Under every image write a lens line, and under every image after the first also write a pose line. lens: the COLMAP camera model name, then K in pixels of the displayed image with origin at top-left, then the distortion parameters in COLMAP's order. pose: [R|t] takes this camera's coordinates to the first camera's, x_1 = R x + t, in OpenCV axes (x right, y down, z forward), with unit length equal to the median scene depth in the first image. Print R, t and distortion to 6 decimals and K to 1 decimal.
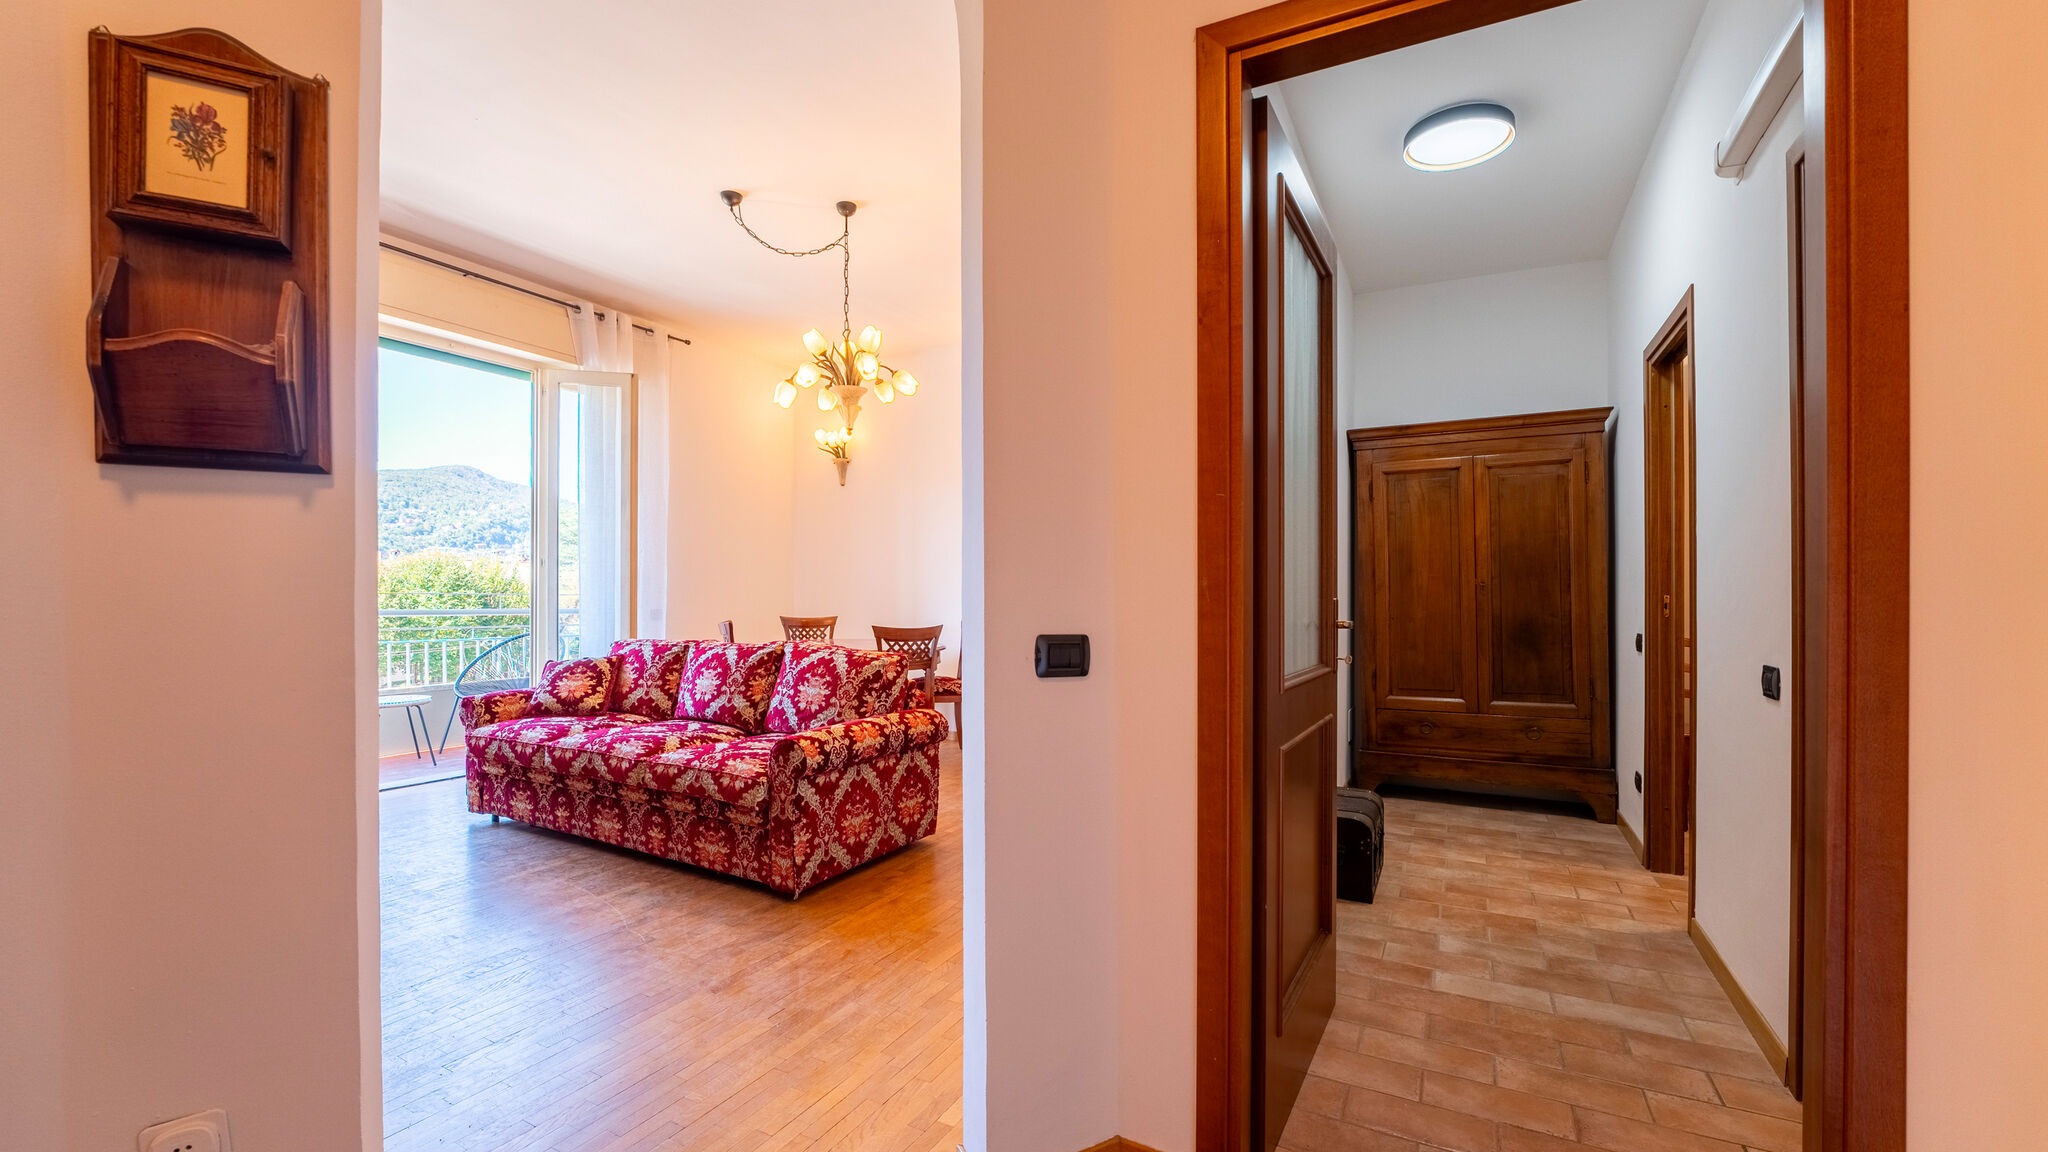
lens RADIAL K [[840.7, 0, 1011.5], [0, 840.7, 588.4], [0, 0, 1]] dist [-0.014229, 0.000258]
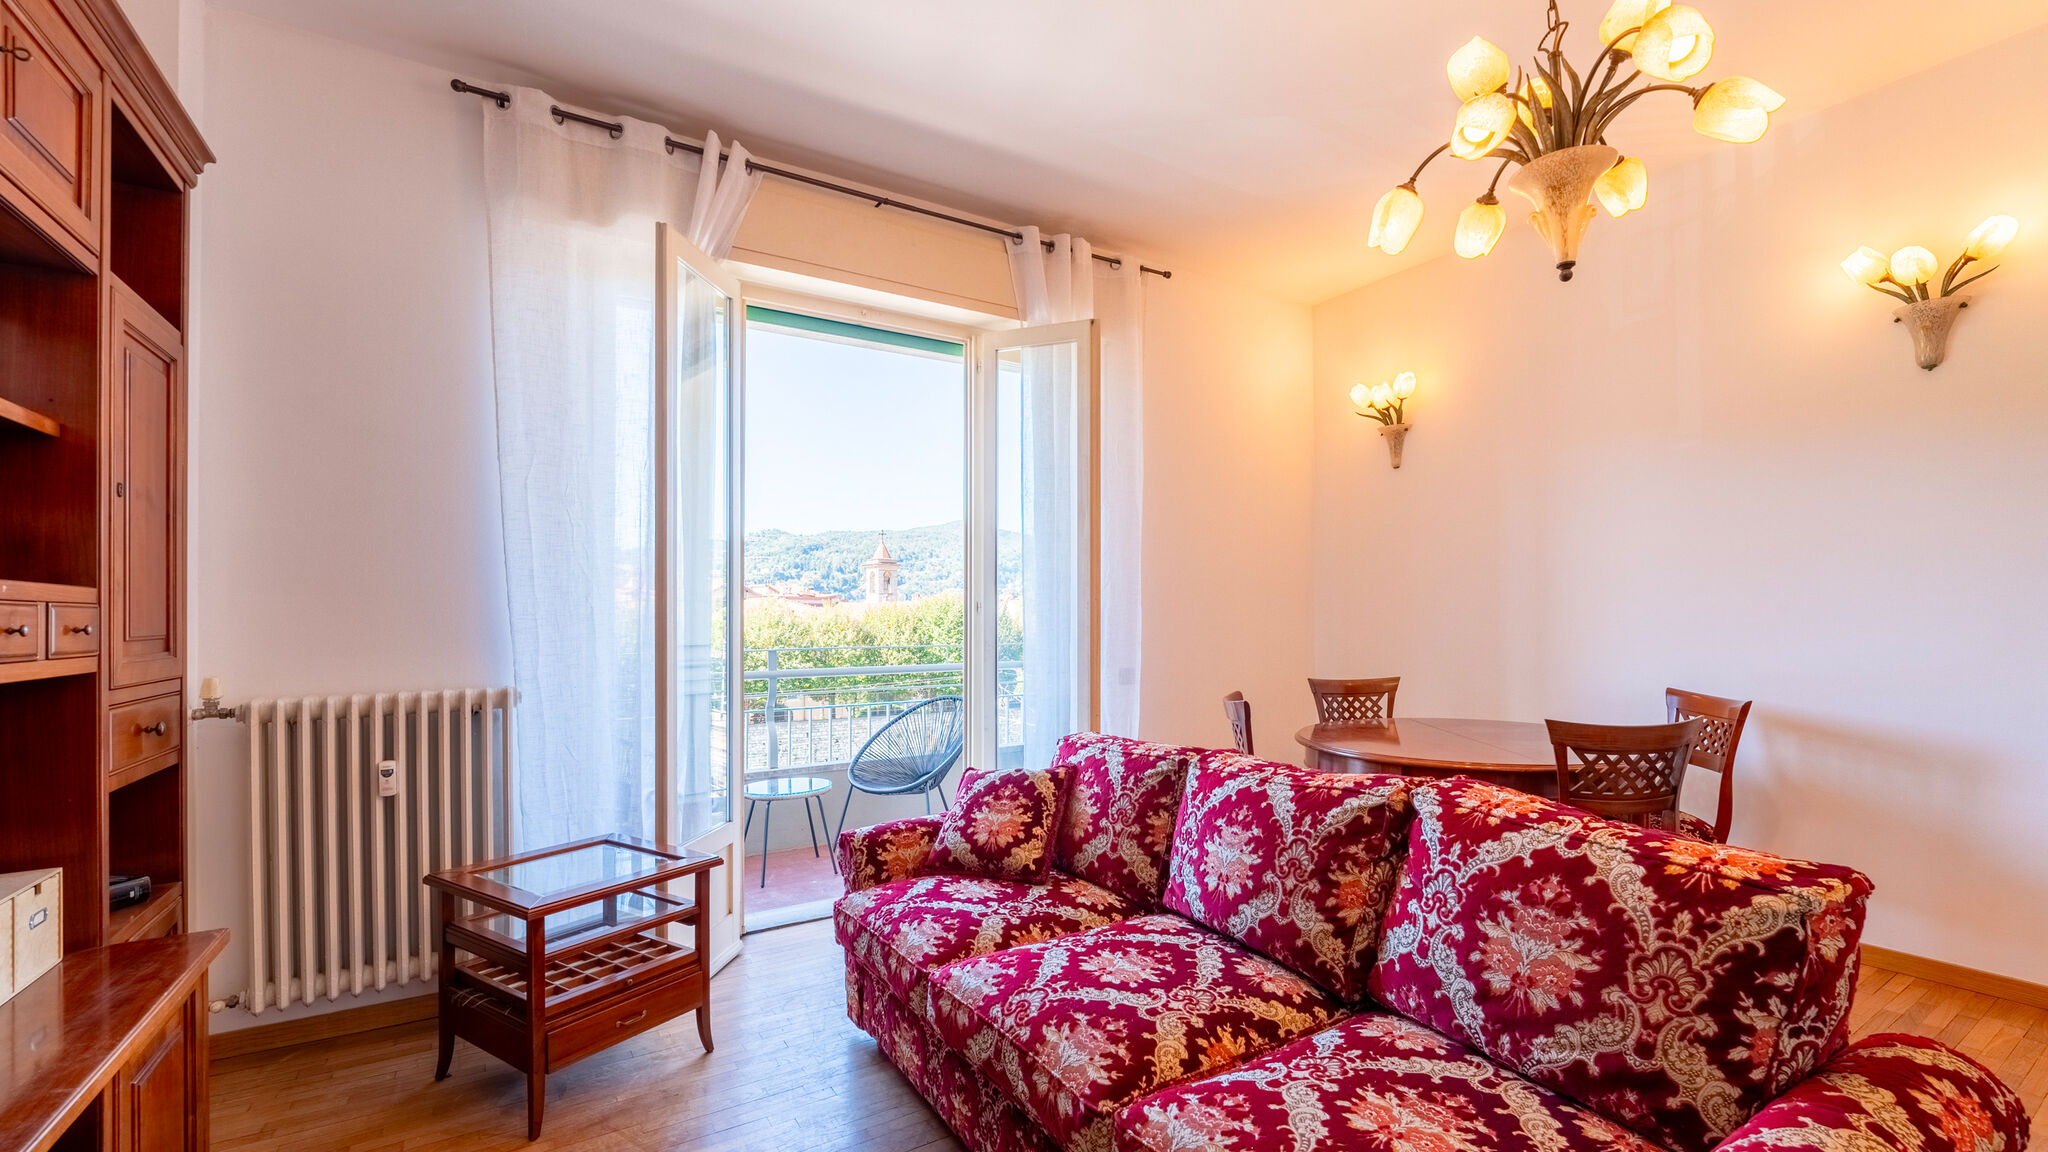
lens RADIAL K [[848.9, 0, 1019.0], [0, 848.9, 631.5], [0, 0, 1]] dist [-0.018619, -0.000018]
pose [[0.864626, -0.015444, -0.502178, -0.250427], [0.023968, 0.999657, 0.010523, -0.025217], [0.501844, -0.021134, 0.864700, 0.591097]]
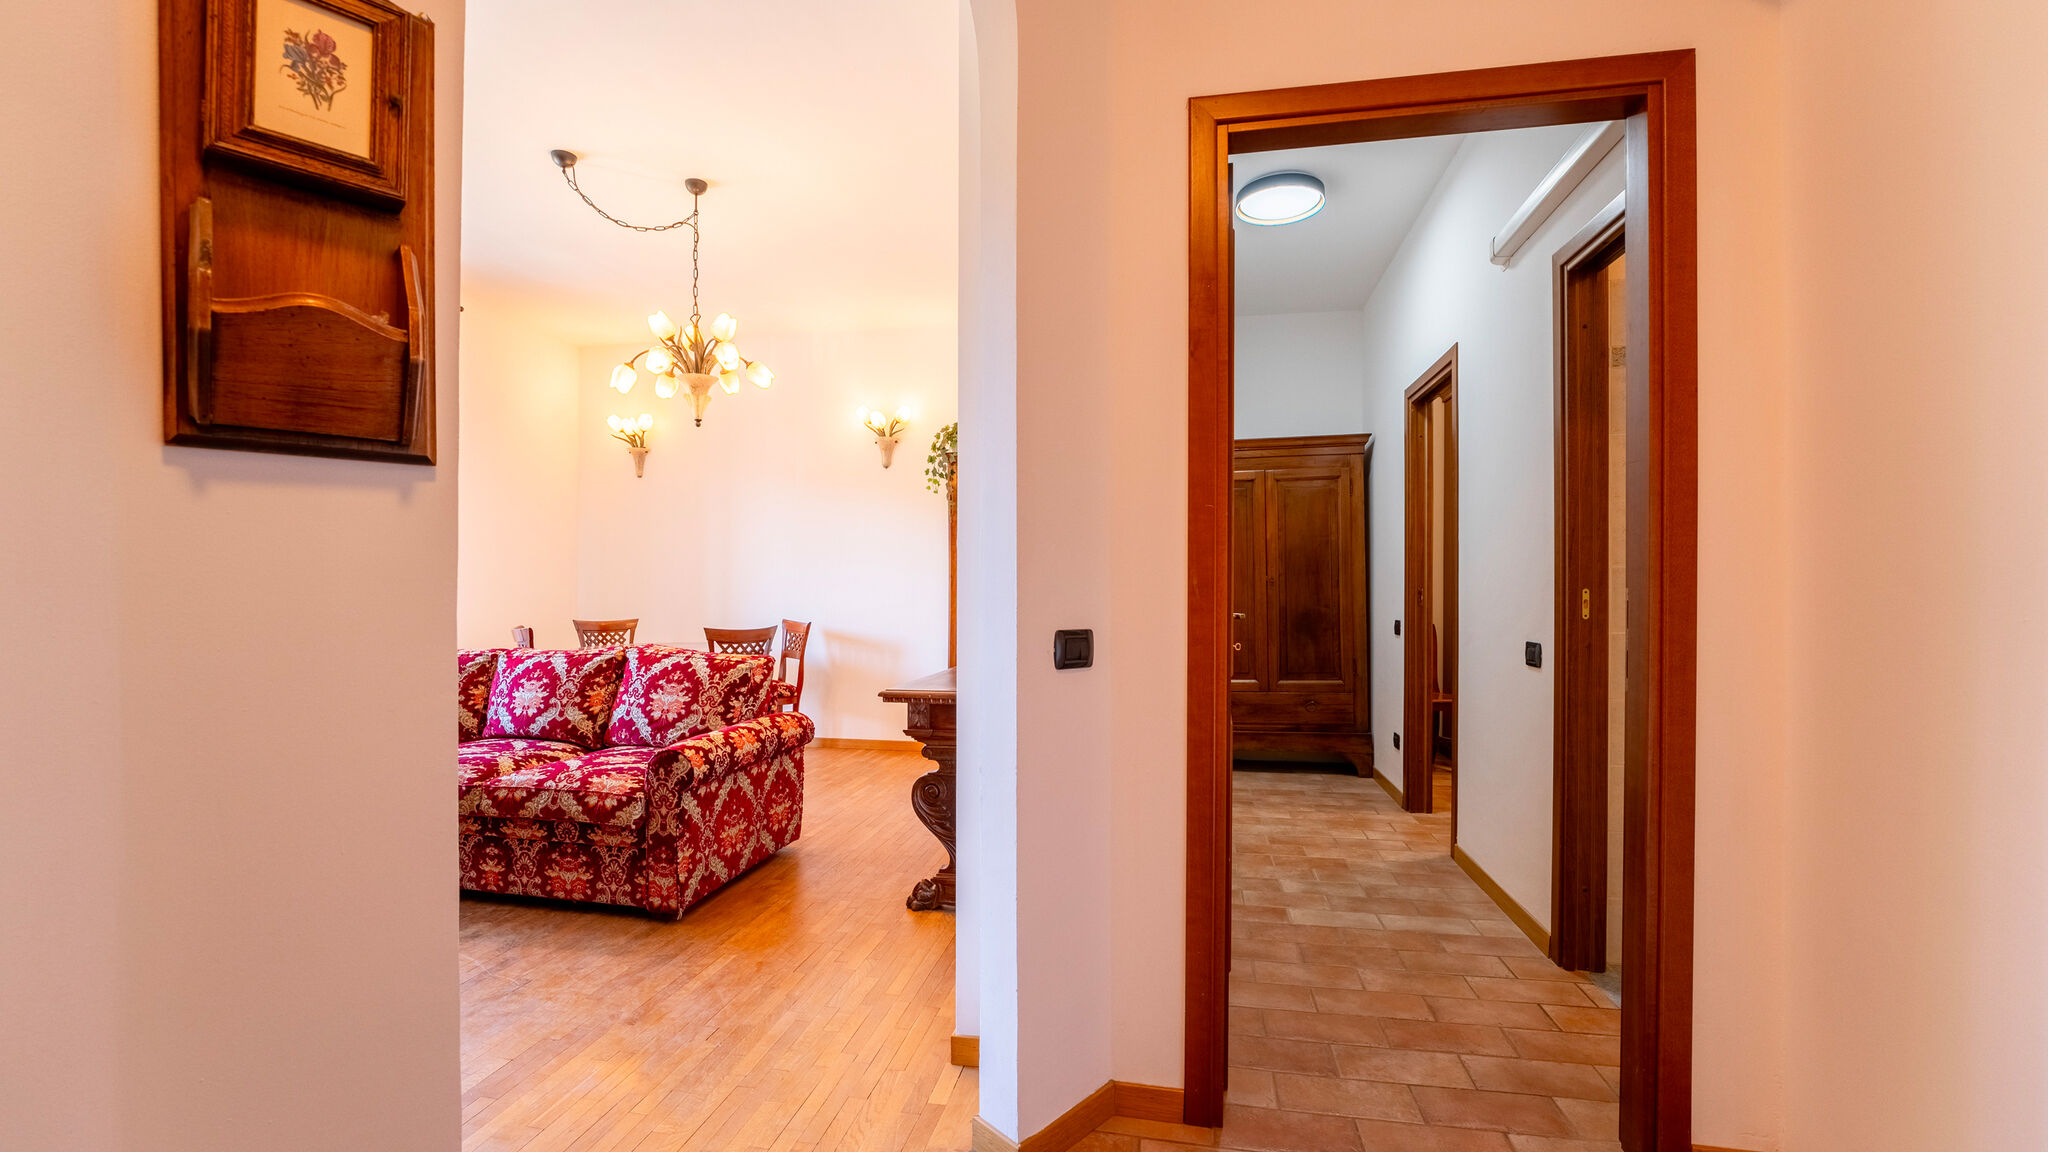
lens RADIAL K [[838.1, 0, 1028.4], [0, 838.1, 587.9], [0, 0, 1]] dist [-0.012347, -0.000344]
pose [[0.953395, -0.008068, 0.301619, -0.138088], [0.007424, 0.999967, 0.003279, -0.001505], [-0.301635, -0.000886, 0.953423, -0.010645]]
